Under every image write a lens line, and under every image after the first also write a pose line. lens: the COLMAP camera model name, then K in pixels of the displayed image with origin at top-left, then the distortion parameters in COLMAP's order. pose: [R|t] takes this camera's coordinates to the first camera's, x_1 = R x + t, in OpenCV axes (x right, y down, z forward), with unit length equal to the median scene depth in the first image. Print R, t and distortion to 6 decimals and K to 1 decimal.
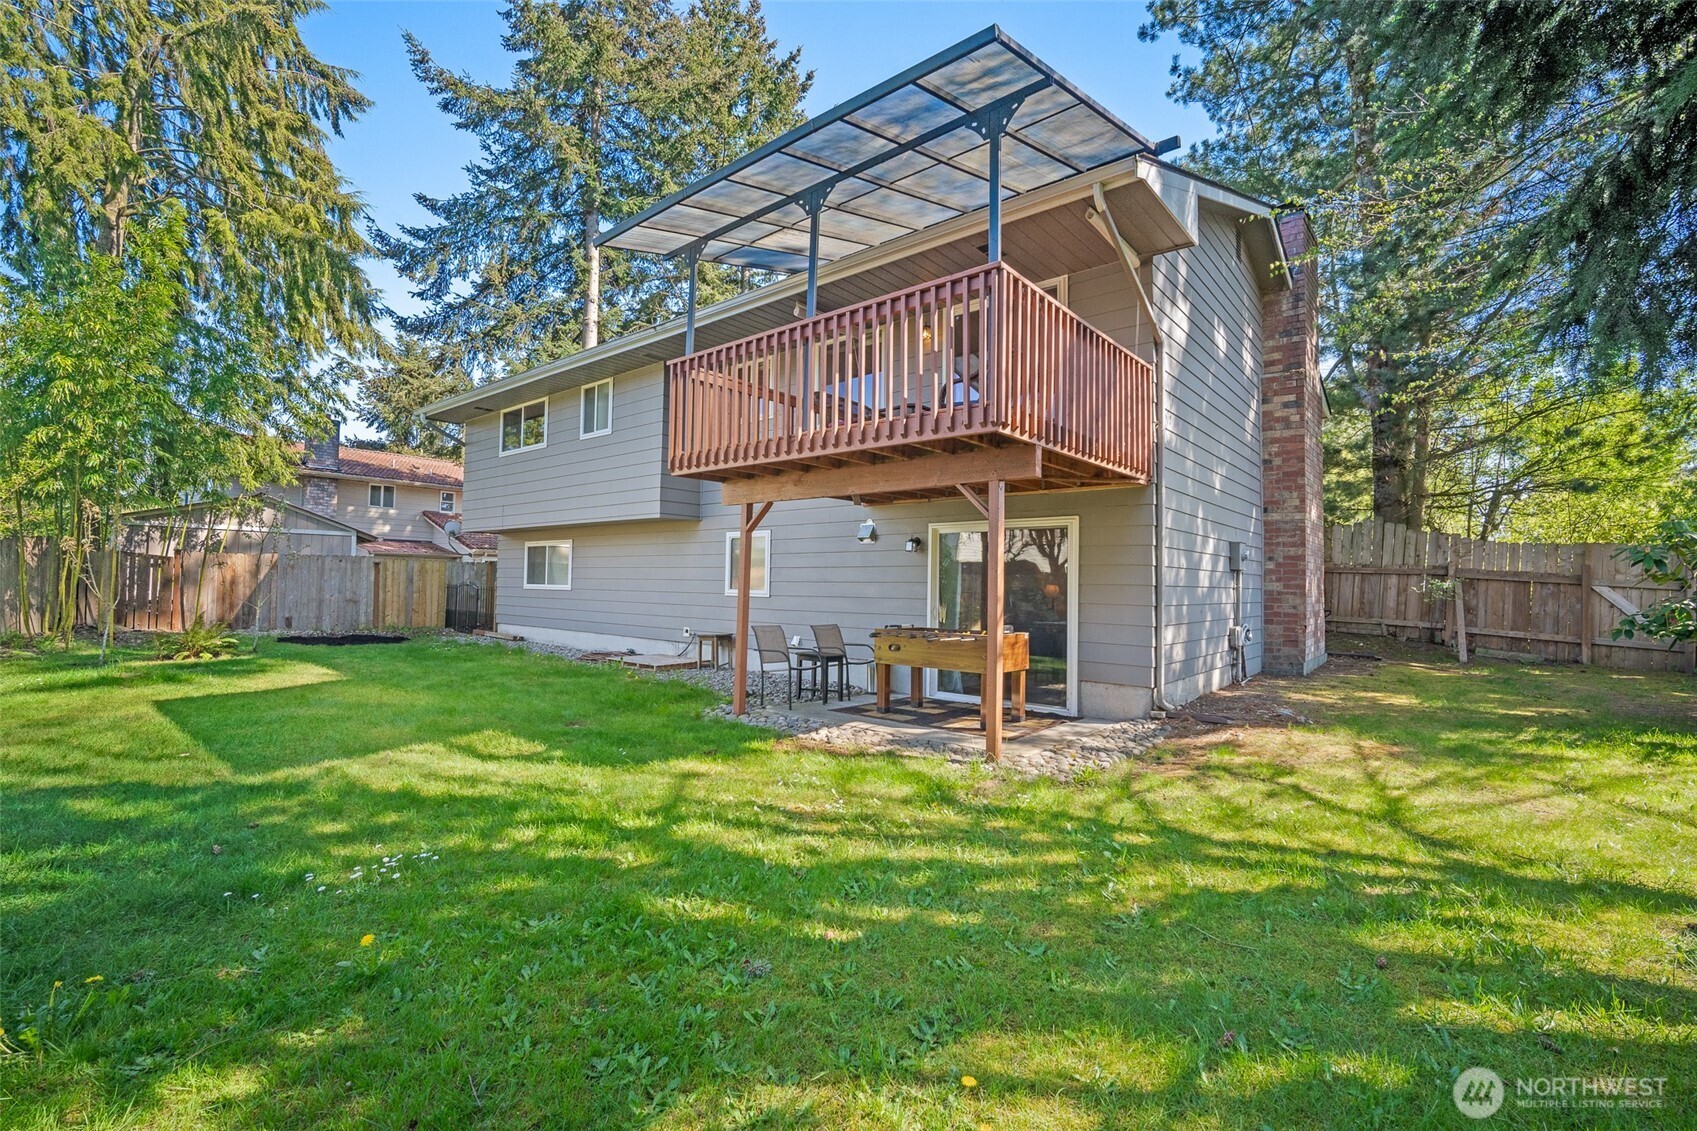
lens RADIAL K [[740.0, 0, 849.7], [0, 740.0, 559.9], [0, 0, 1]] dist [-0.014618, 0.005574]
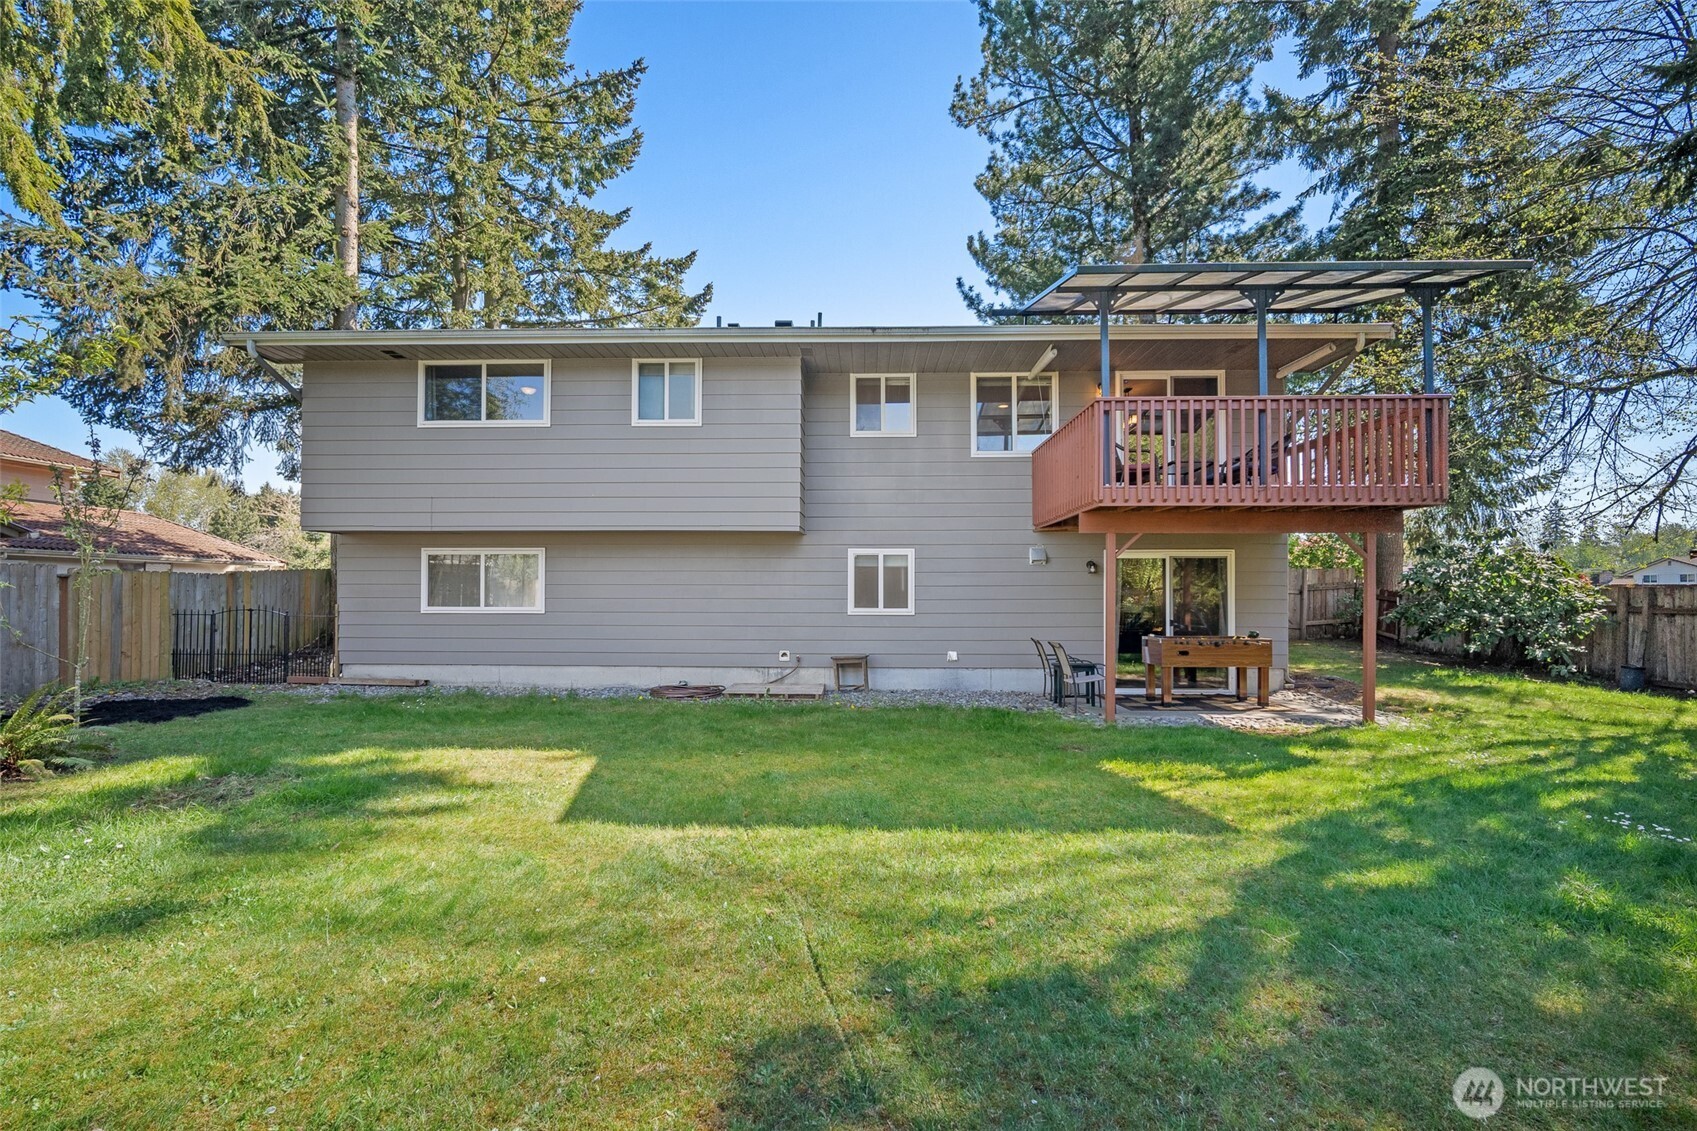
lens RADIAL K [[753.0, 0, 847.7], [0, 753.0, 587.9], [0, 0, 1]] dist [-0.009606, -0.000155]
pose [[0.787823, -0.010440, 0.615814, -0.684987], [-0.010322, 0.999492, 0.030151, -0.014118], [-0.615816, -0.030110, 0.787315, 0.211646]]
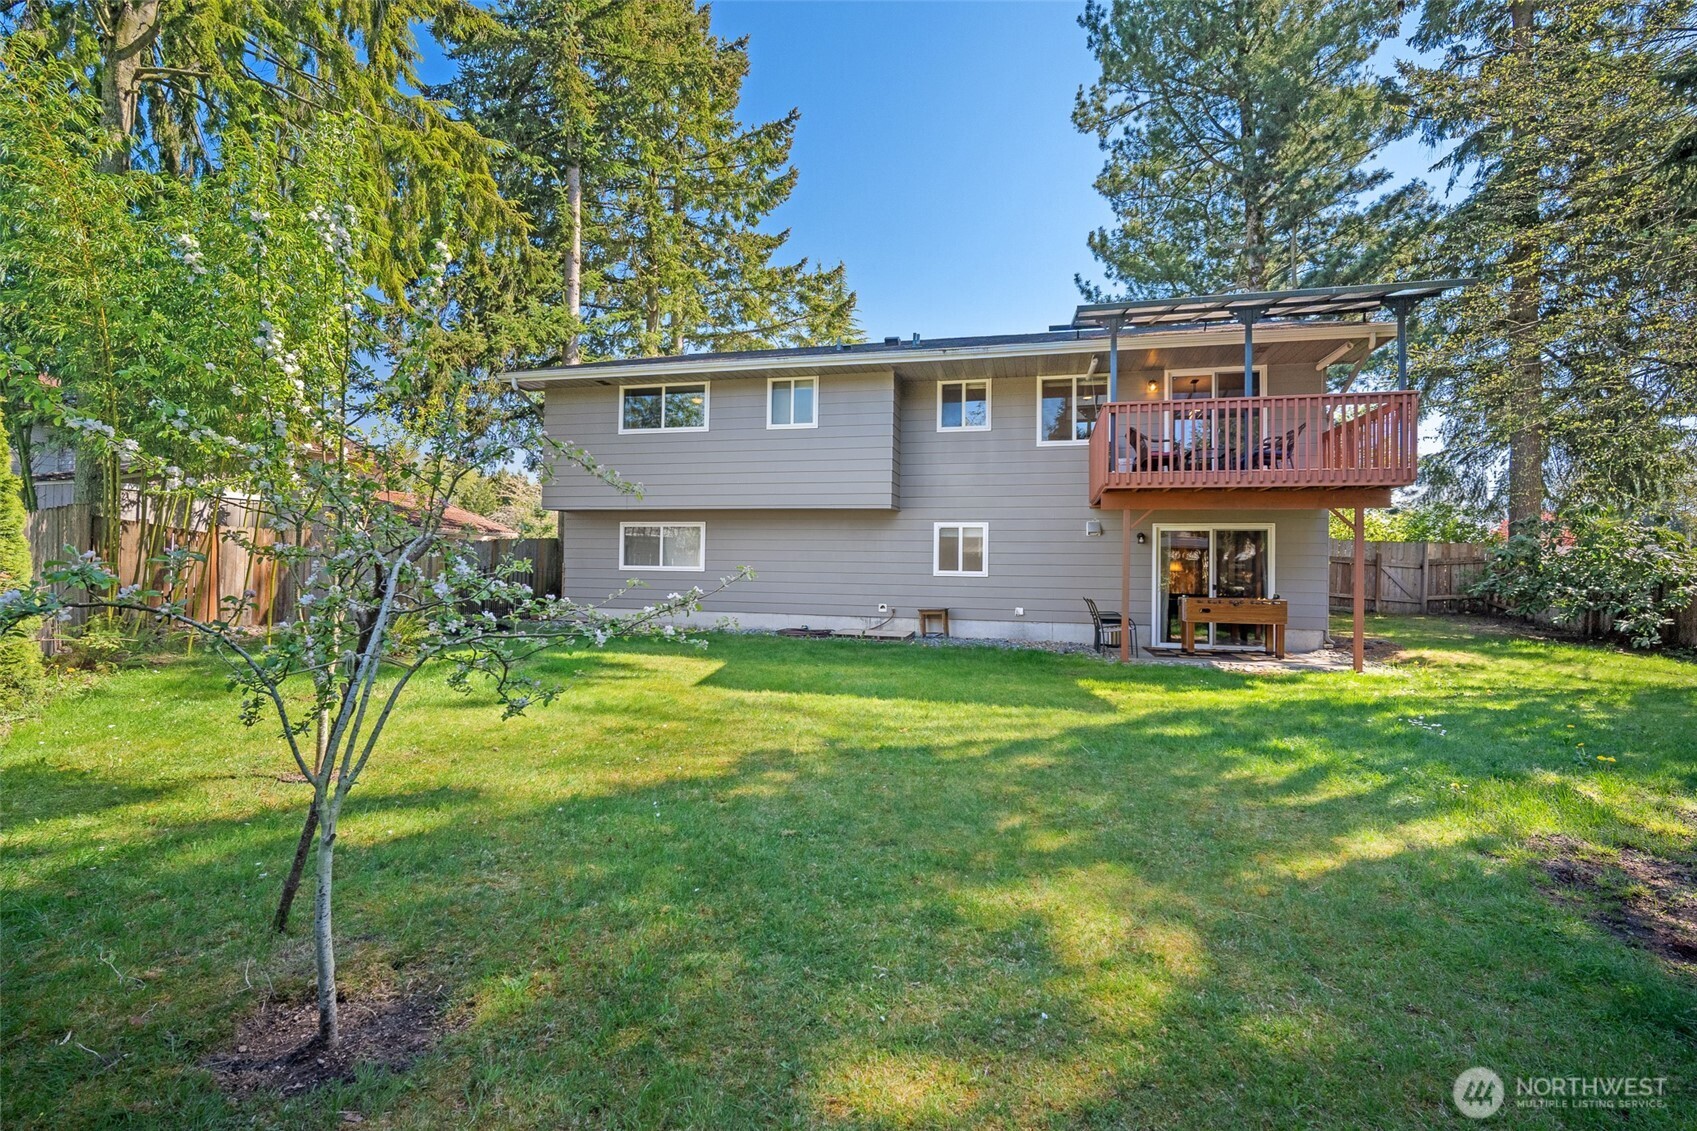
lens RADIAL K [[740.0, 0, 849.7], [0, 740.0, 559.9], [0, 0, 1]] dist [-0.014618, 0.005574]
pose [[0.902877, 0.000737, 0.429899, -0.712379], [-0.014811, 0.999458, 0.029392, -0.009106], [-0.429644, -0.032904, 0.902399, -0.006949]]
